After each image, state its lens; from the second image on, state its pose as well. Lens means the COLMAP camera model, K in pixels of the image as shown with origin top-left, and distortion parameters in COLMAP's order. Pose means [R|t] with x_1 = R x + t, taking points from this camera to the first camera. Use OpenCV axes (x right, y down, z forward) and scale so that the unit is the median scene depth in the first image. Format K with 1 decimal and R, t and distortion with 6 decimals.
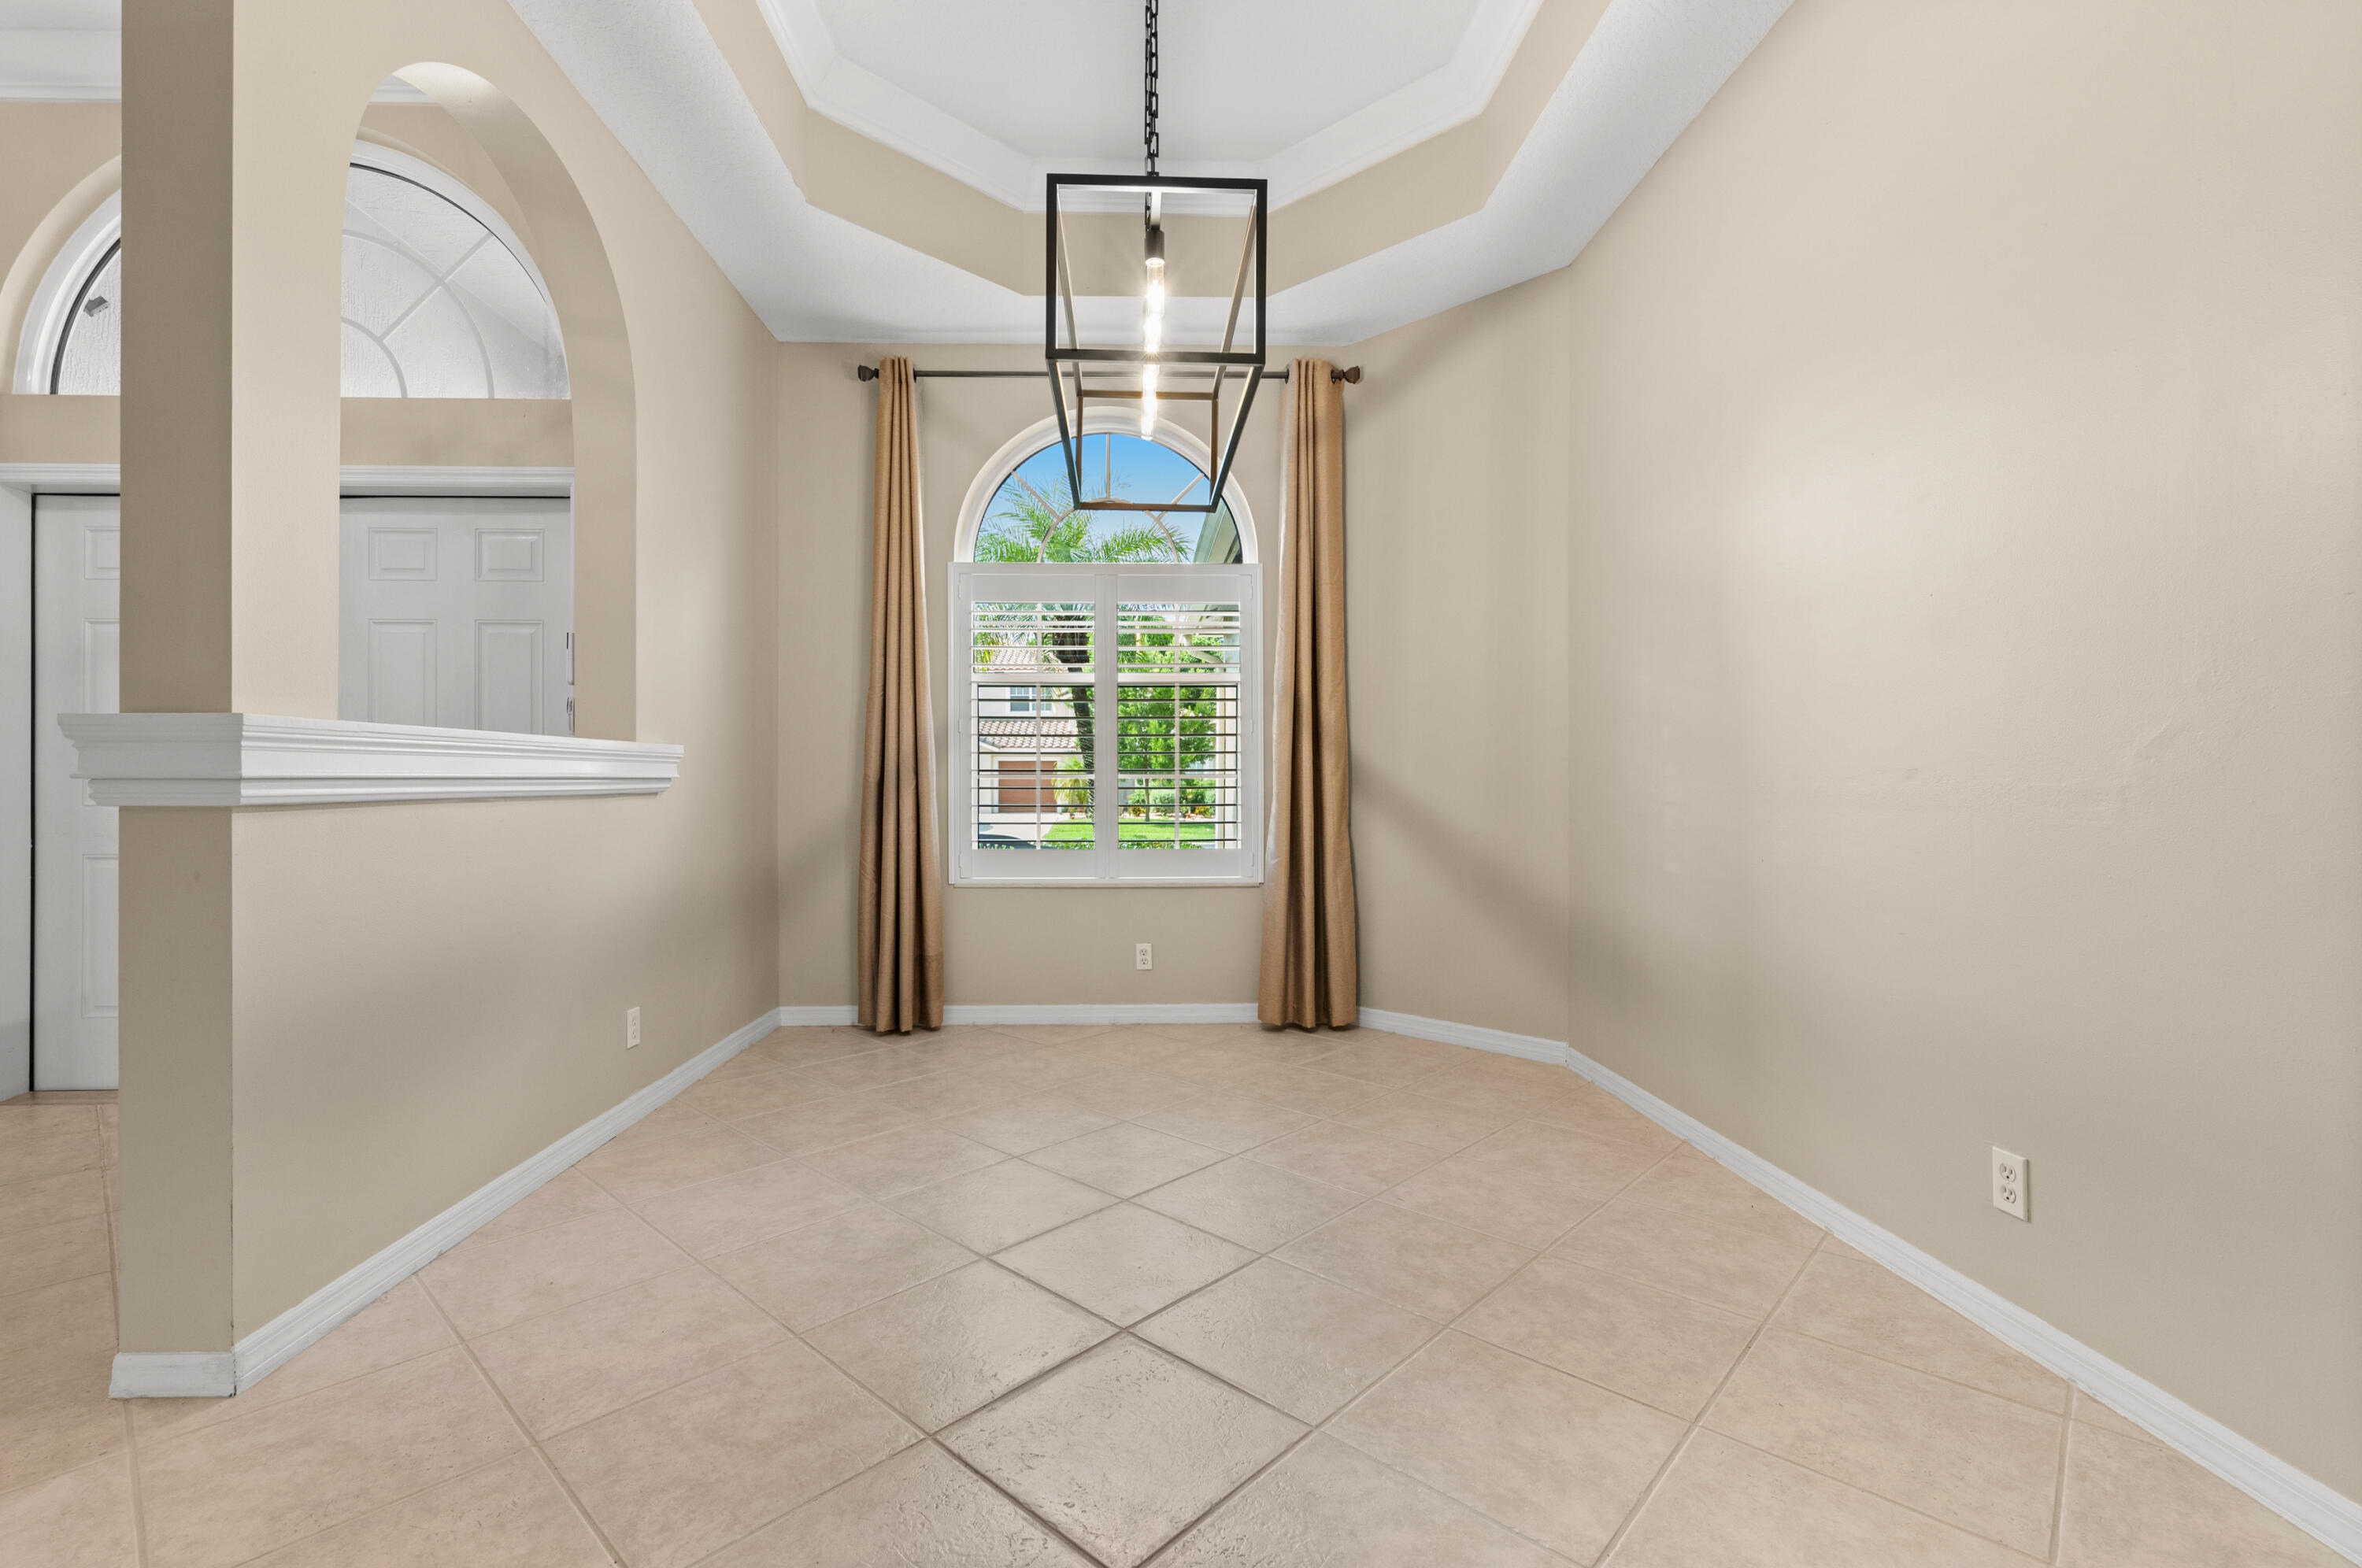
lens RADIAL K [[1021.9, 0, 1182.7], [0, 1021.9, 781.2], [0, 0, 1]] dist [0.010293, -0.002057]
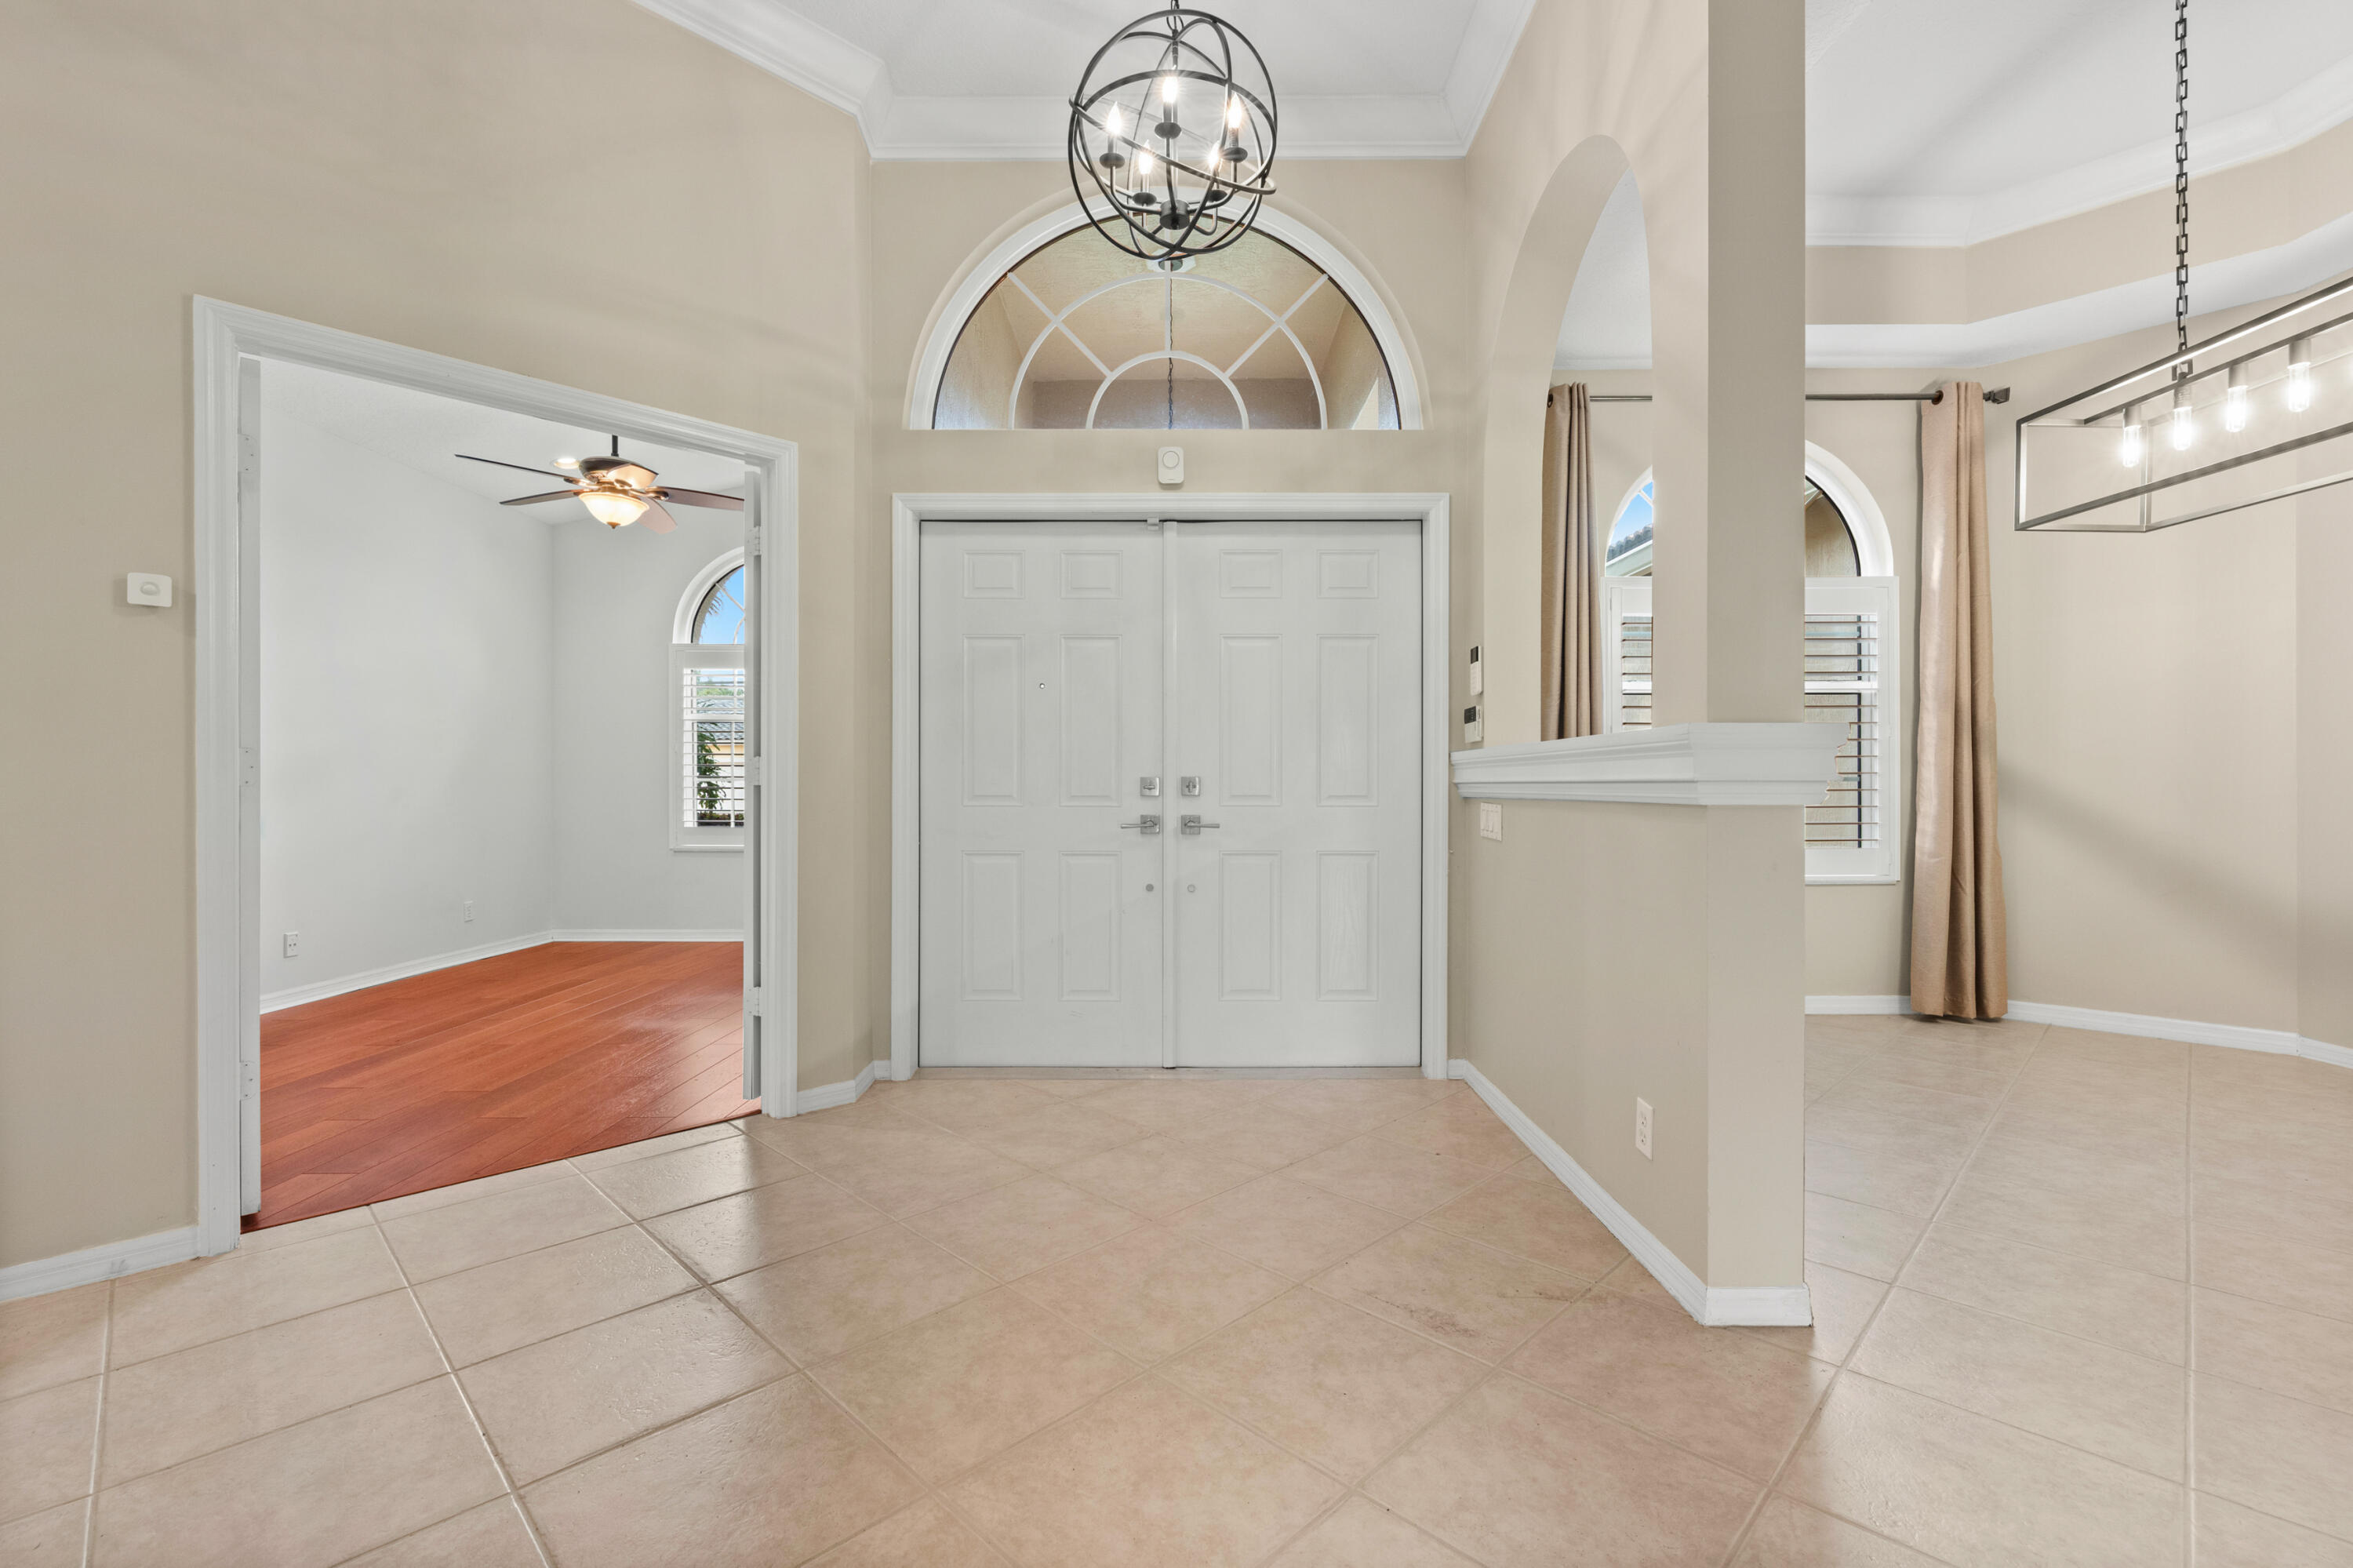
lens RADIAL K [[1018.1, 0, 1183.9], [0, 1018.1, 780.9], [0, 0, 1]] dist [0.010293, -0.002057]
pose [[0.999933, -0.000398, -0.011565, -0.672511], [0.000361, 0.999995, -0.003218, 0.000096], [0.011567, 0.003213, 0.999928, -0.058129]]
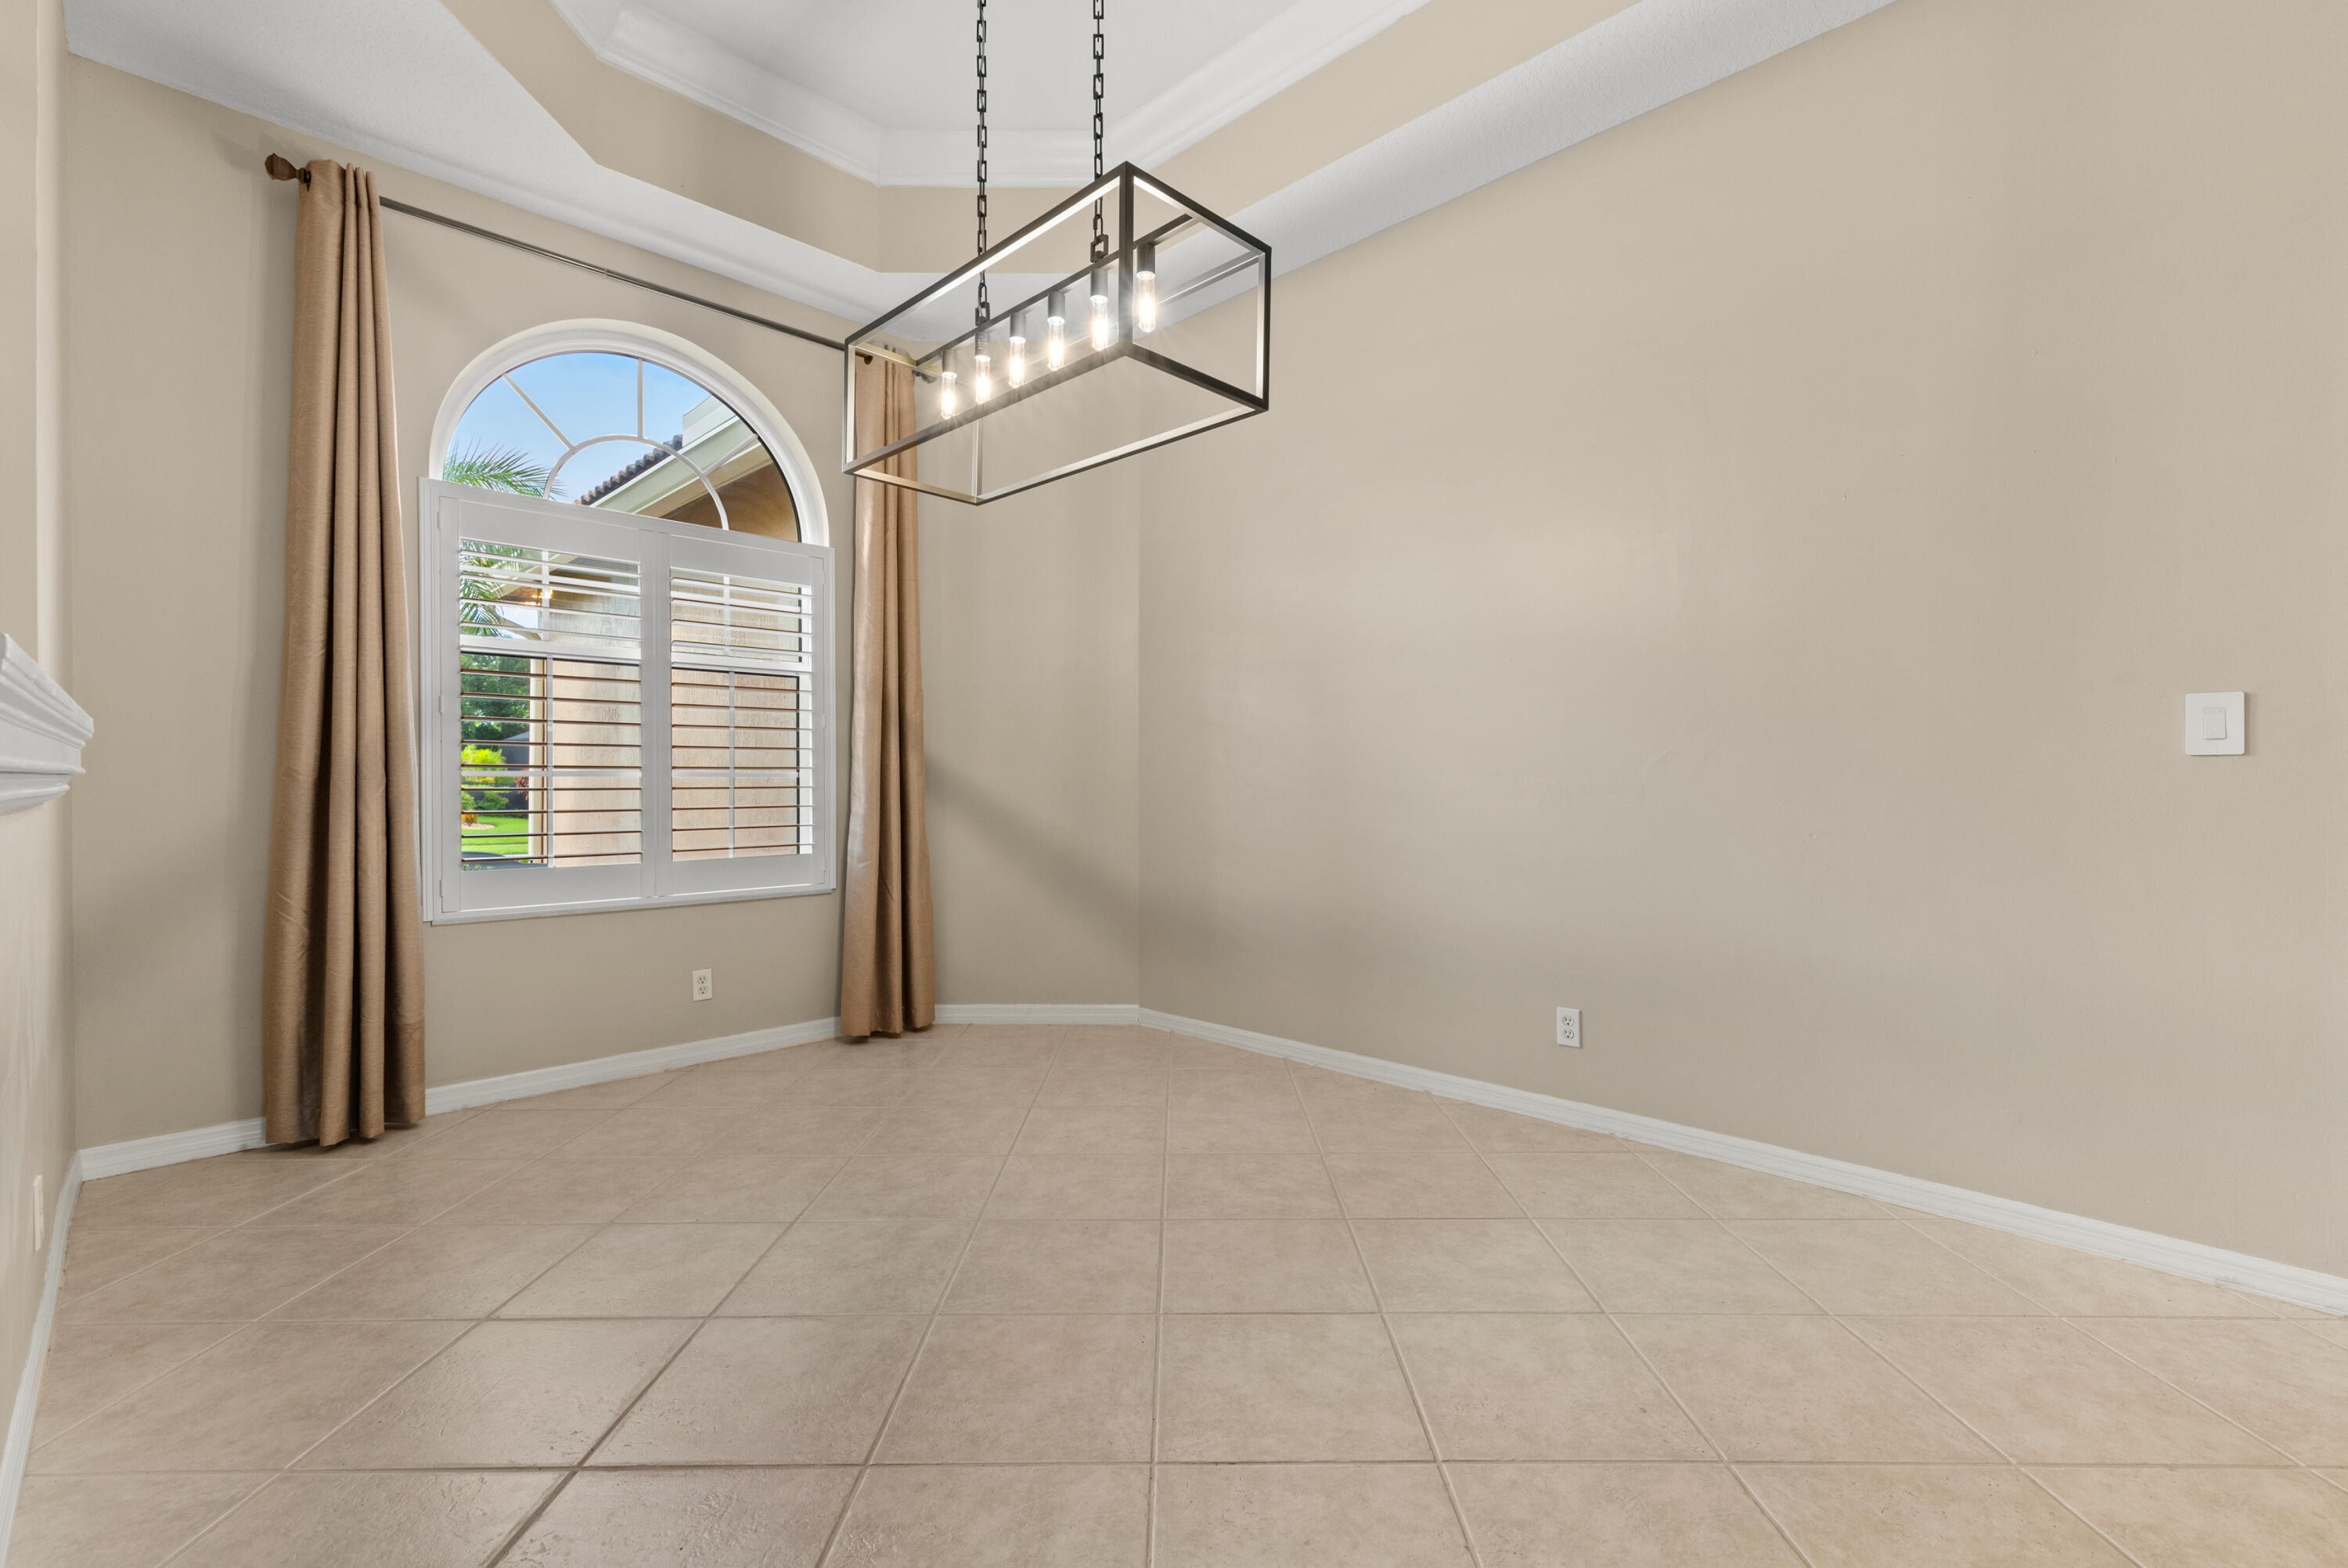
lens RADIAL K [[1015.8, 0, 1170.6], [0, 1015.8, 788.4], [0, 0, 1]] dist [0.010293, -0.002057]
pose [[0.731428, -0.004595, 0.681903, -0.347905], [-0.001027, 0.999969, 0.007840, -0.000475], [-0.681918, -0.006434, 0.731401, 0.114627]]
